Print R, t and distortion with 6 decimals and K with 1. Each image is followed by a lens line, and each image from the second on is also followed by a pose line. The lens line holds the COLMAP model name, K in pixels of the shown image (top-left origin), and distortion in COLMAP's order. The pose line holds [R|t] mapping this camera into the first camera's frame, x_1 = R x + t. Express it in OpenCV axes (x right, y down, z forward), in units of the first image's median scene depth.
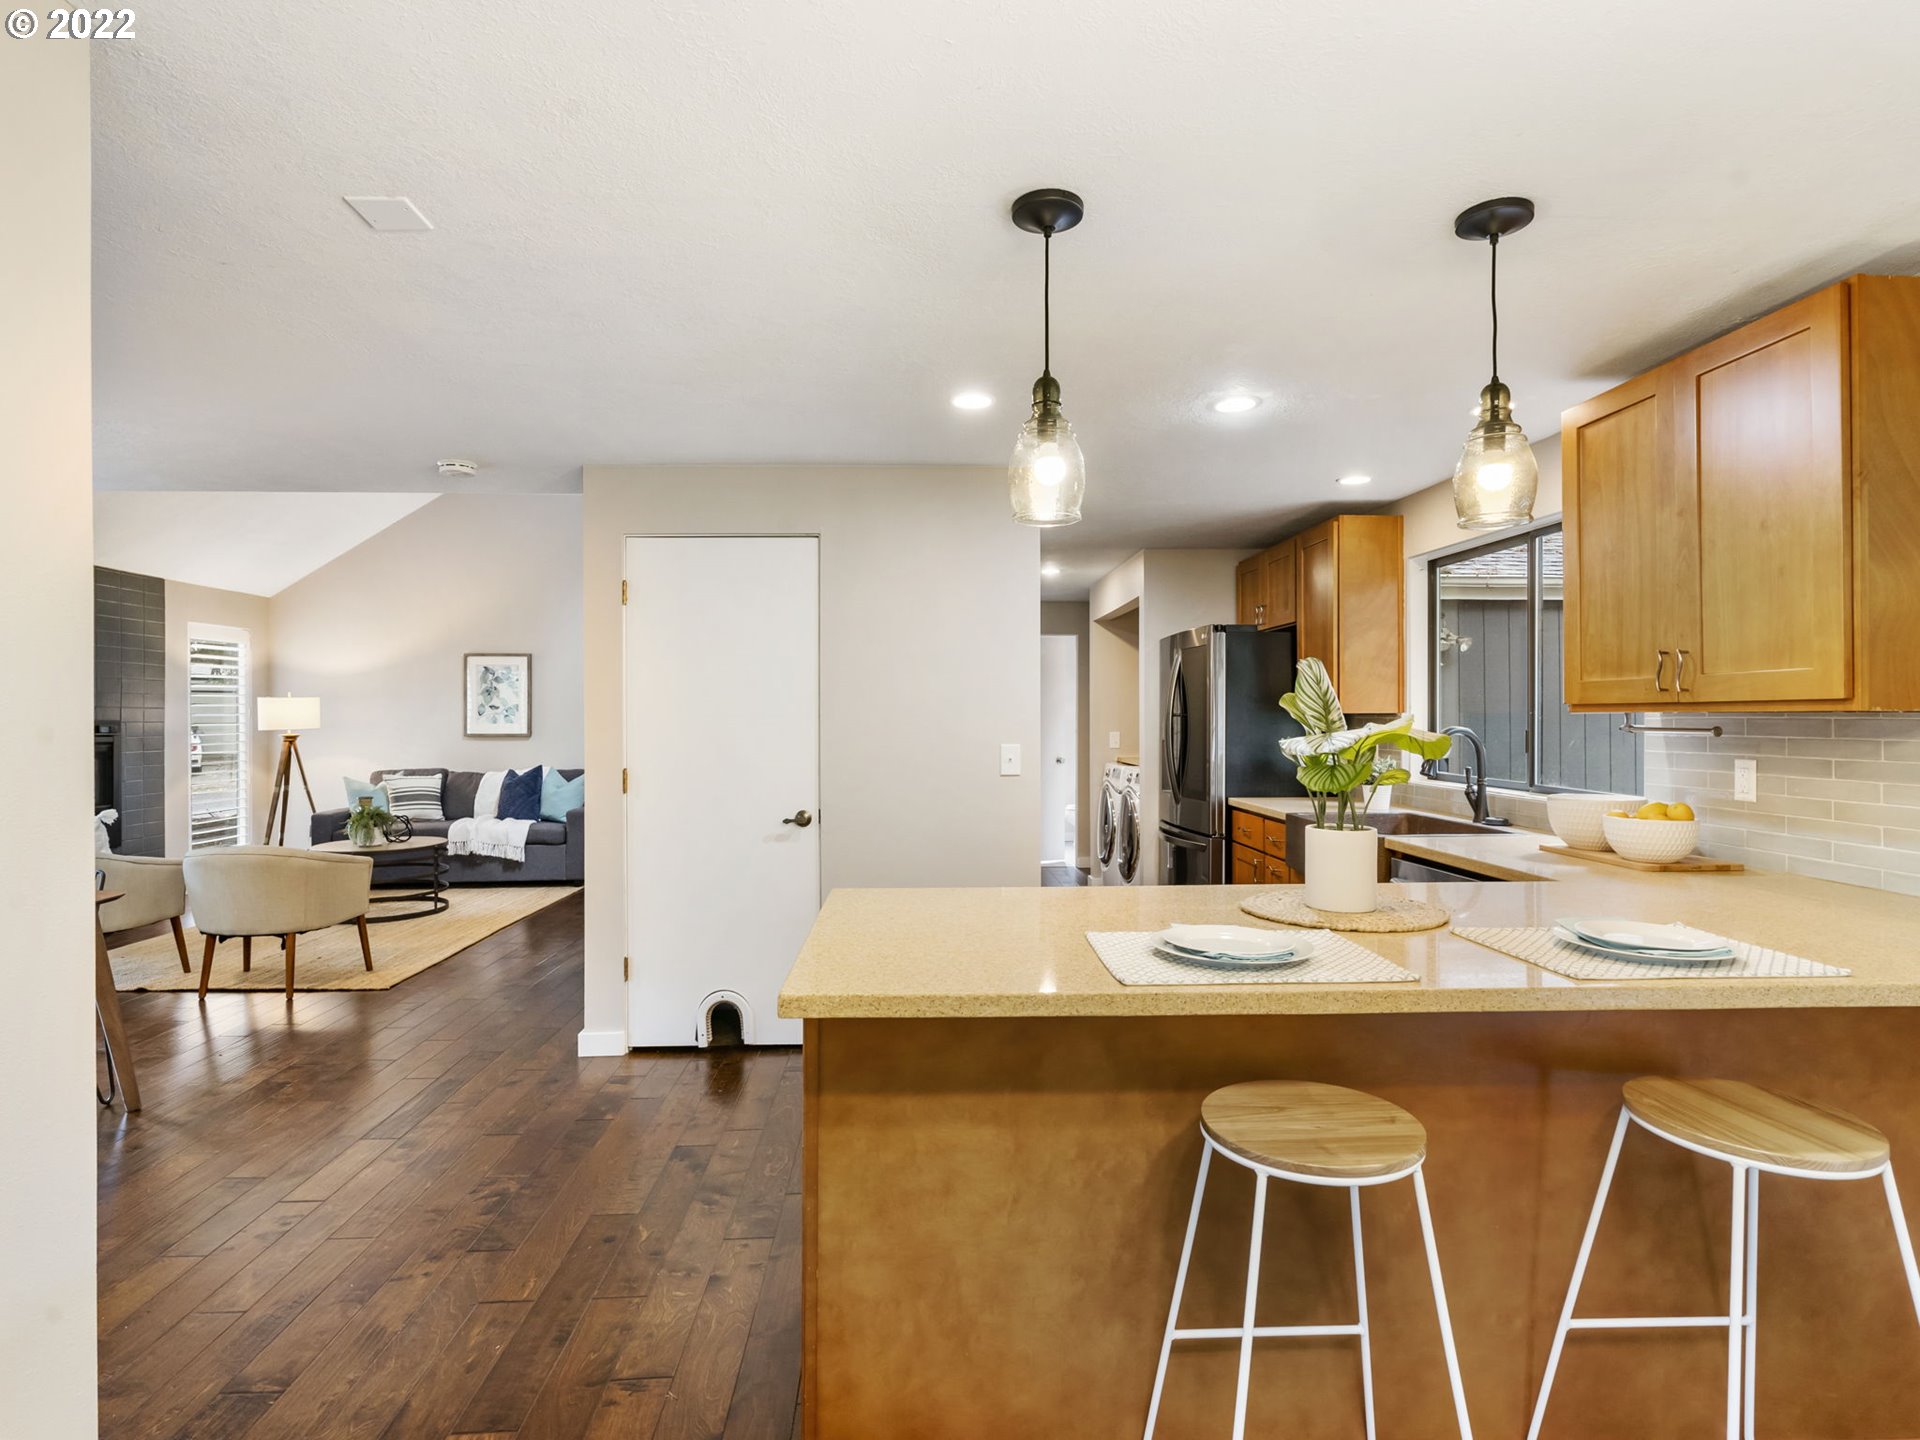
lens RADIAL K [[978.5, 0, 952.5], [0, 978.5, 707.8], [0, 0, 1]] dist [-0.002577, -0.000104]
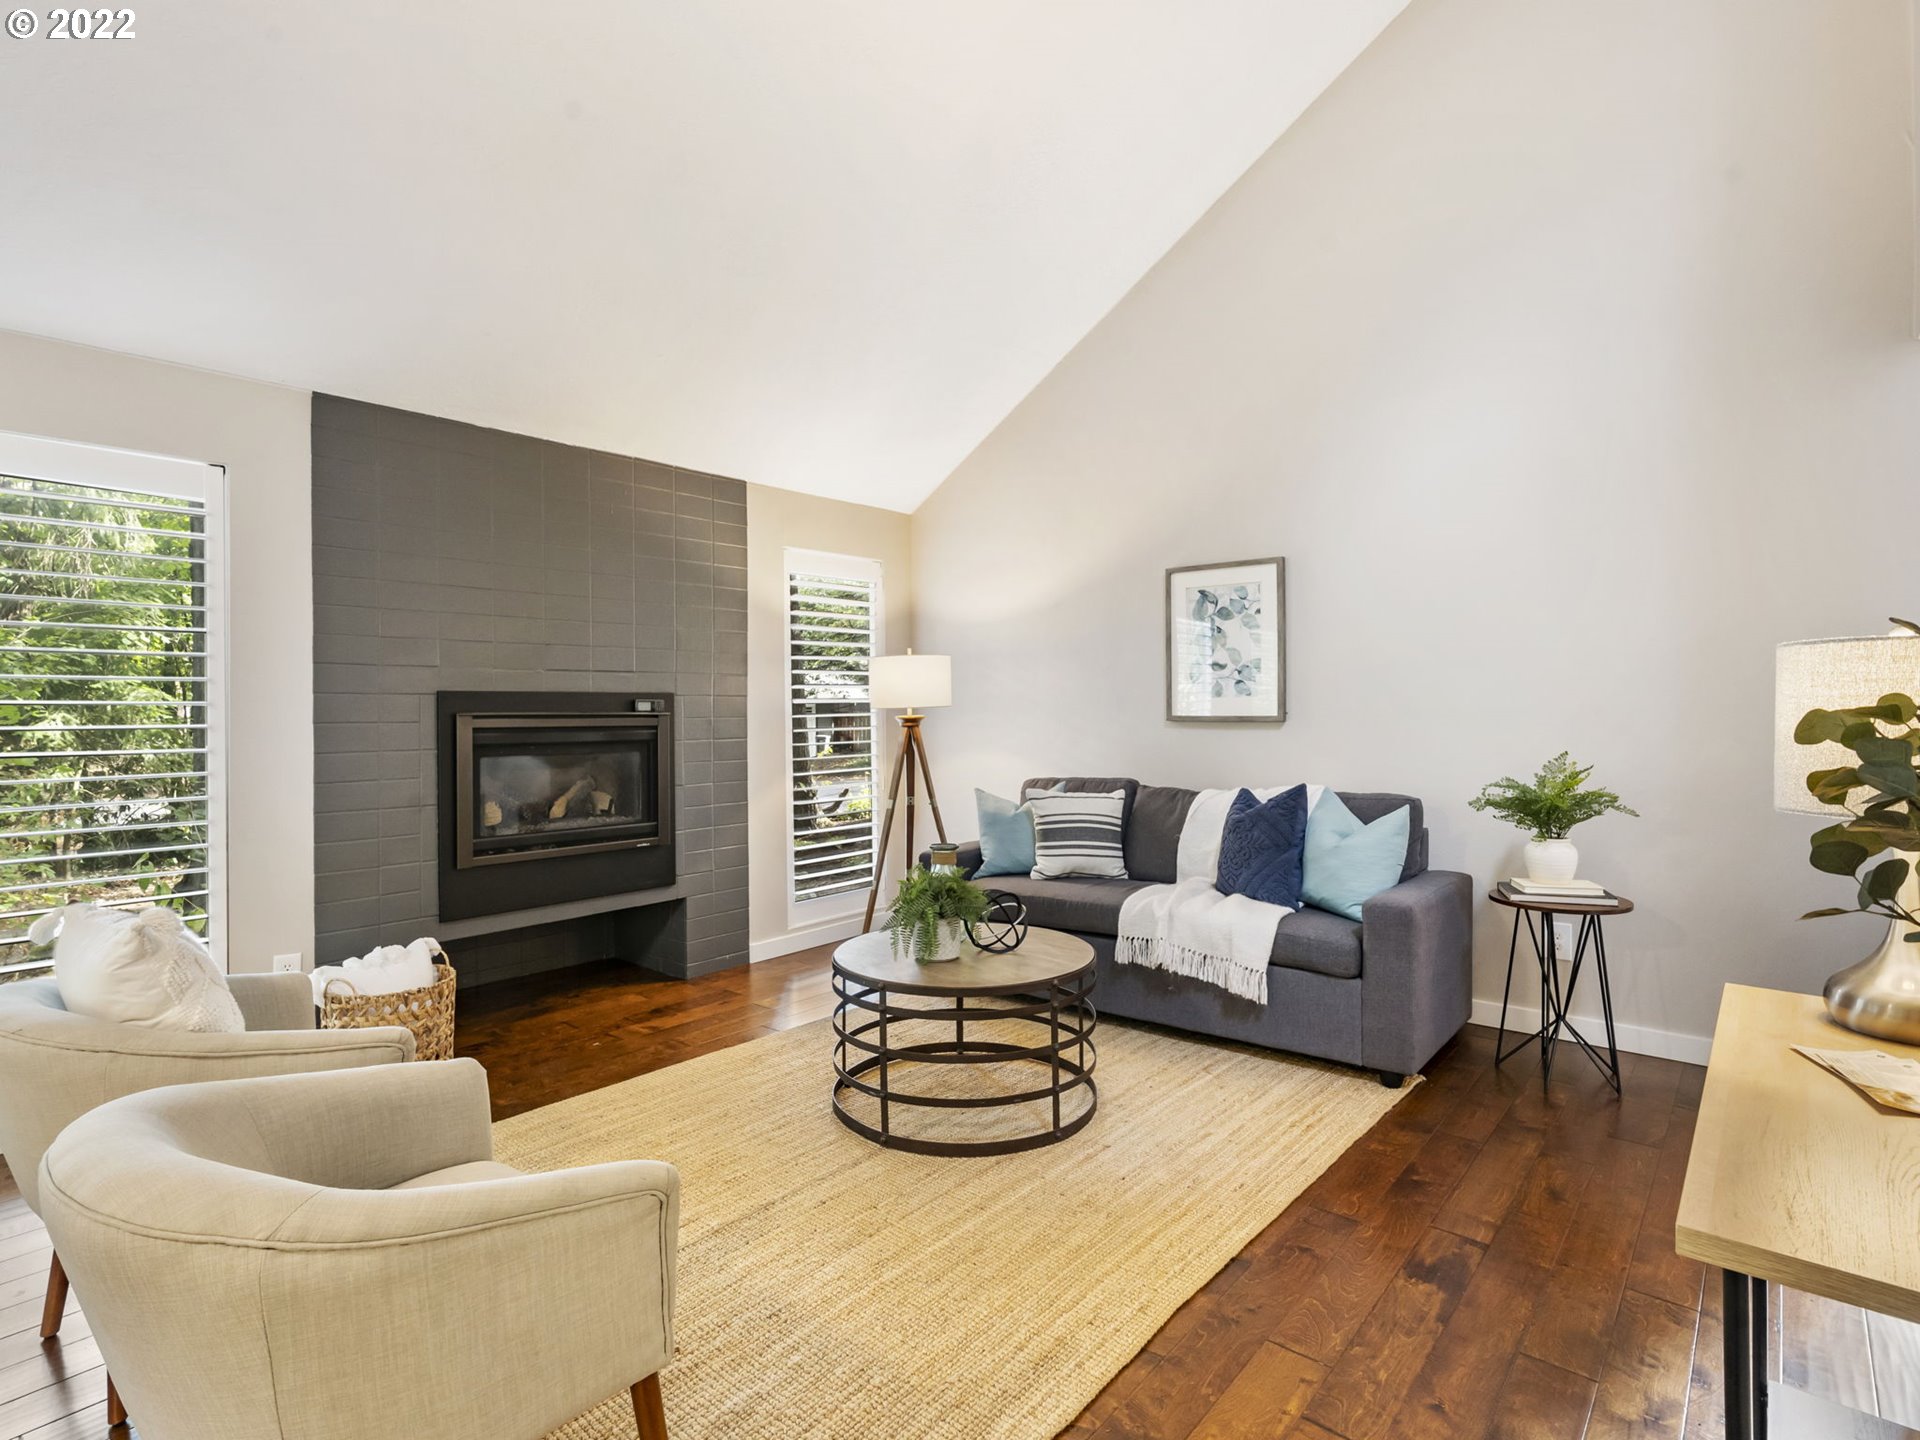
lens RADIAL K [[978.5, 0, 952.5], [0, 978.5, 707.8], [0, 0, 1]] dist [-0.002577, -0.000104]
pose [[0.727143, -0.002866, -0.686480, -0.225677], [0.013720, 0.999852, 0.010358, 0.015648], [0.686349, -0.016950, 0.727075, 0.554911]]
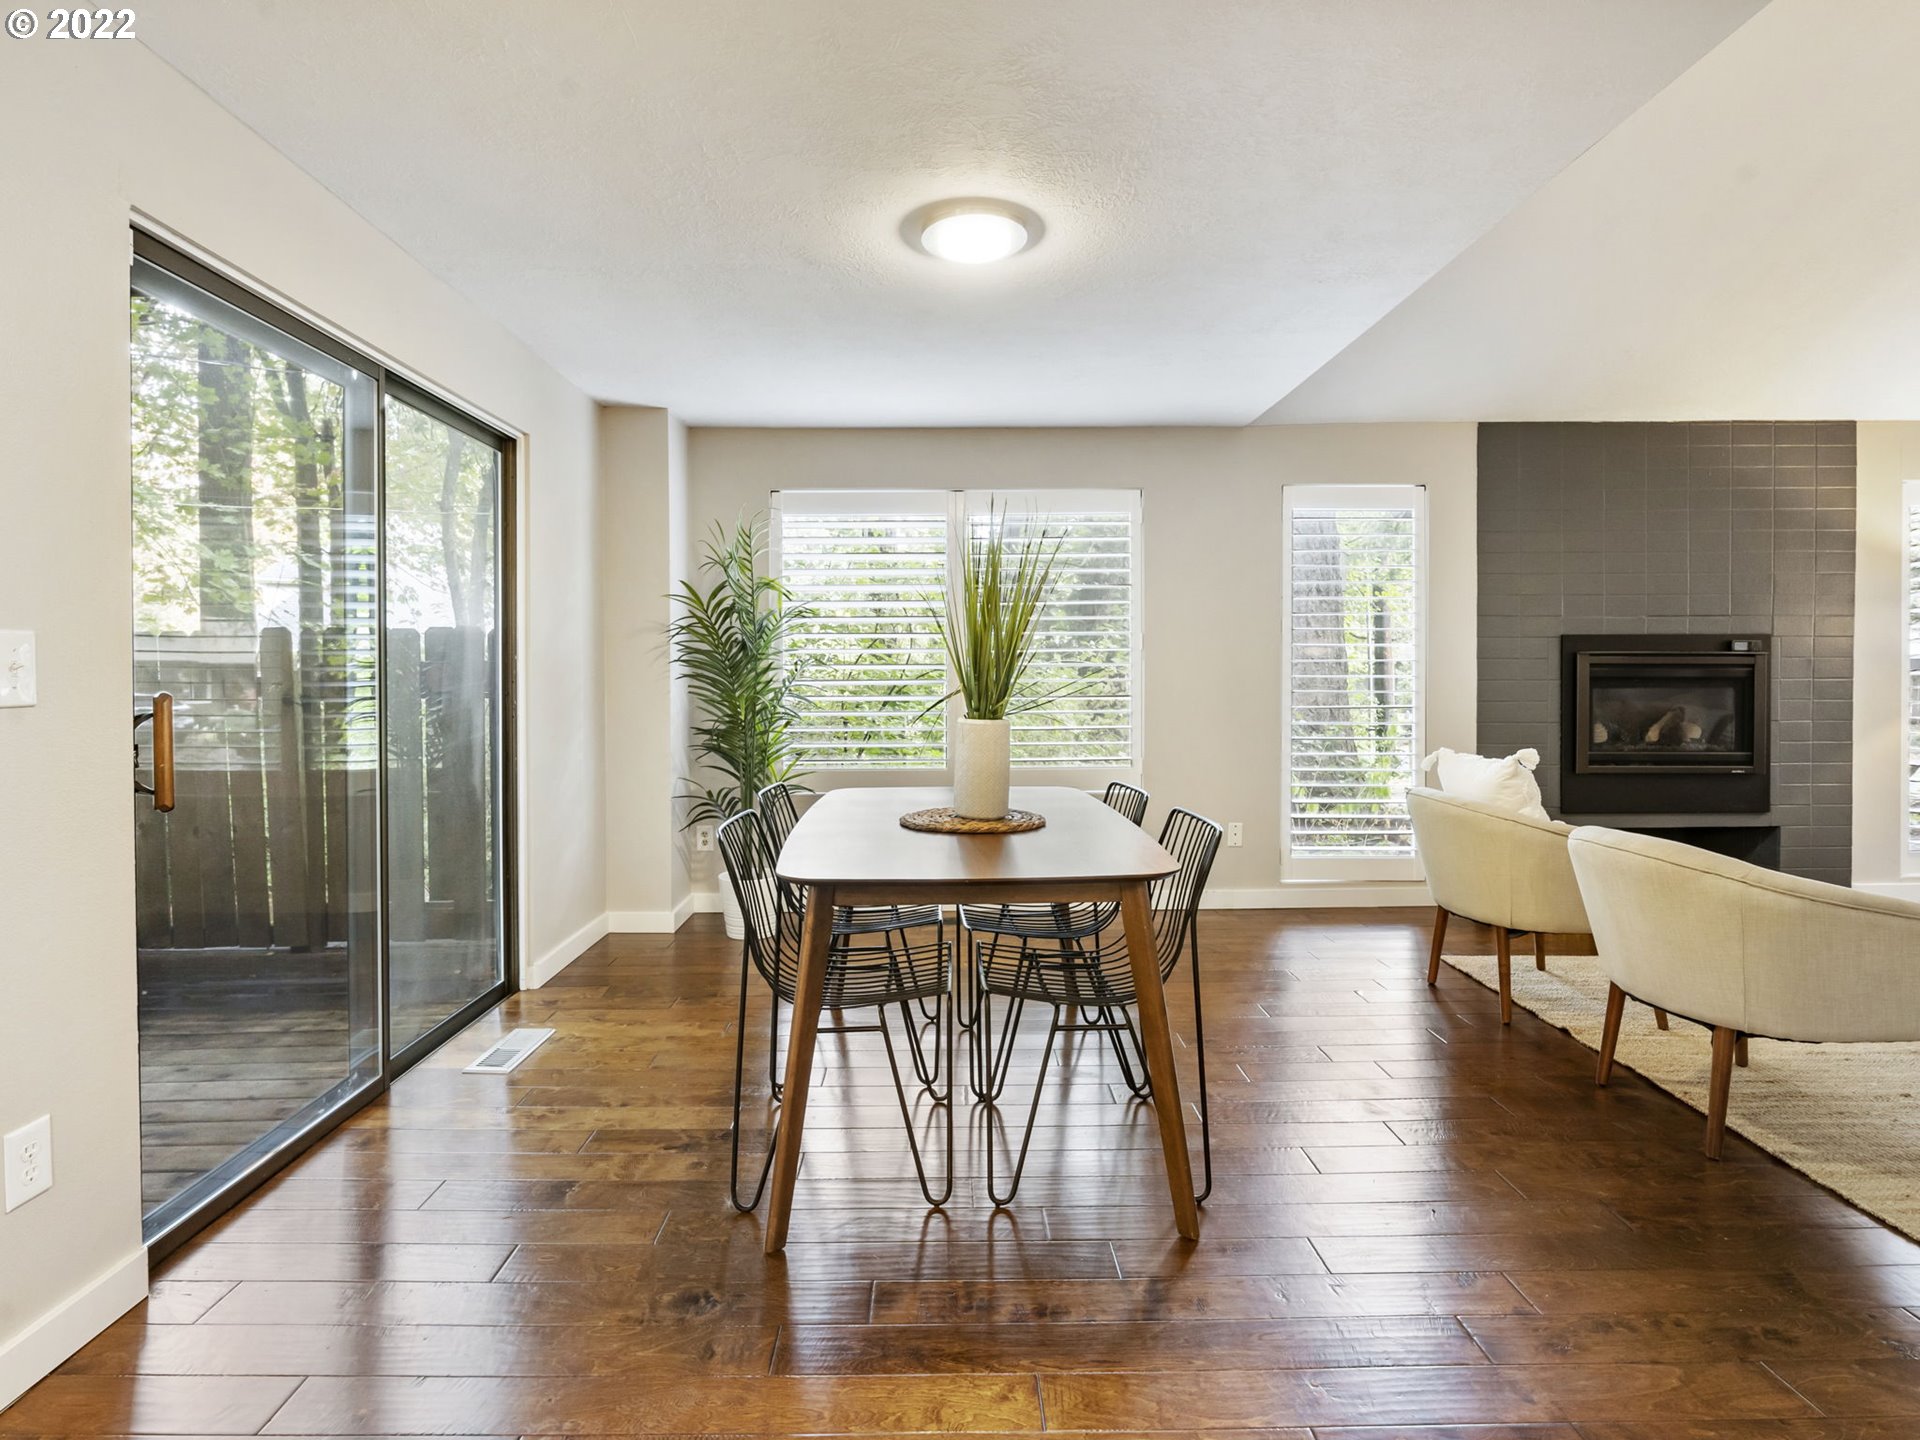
lens RADIAL K [[997.9, 0, 954.7], [0, 997.9, 689.0], [0, 0, 1]] dist [-0.000851, -0.000225]
pose [[-0.038495, 0.018335, -0.999091, -0.093534], [0.016431, 0.999708, 0.017713, 0.025588], [0.999124, -0.015734, -0.038785, 0.373833]]
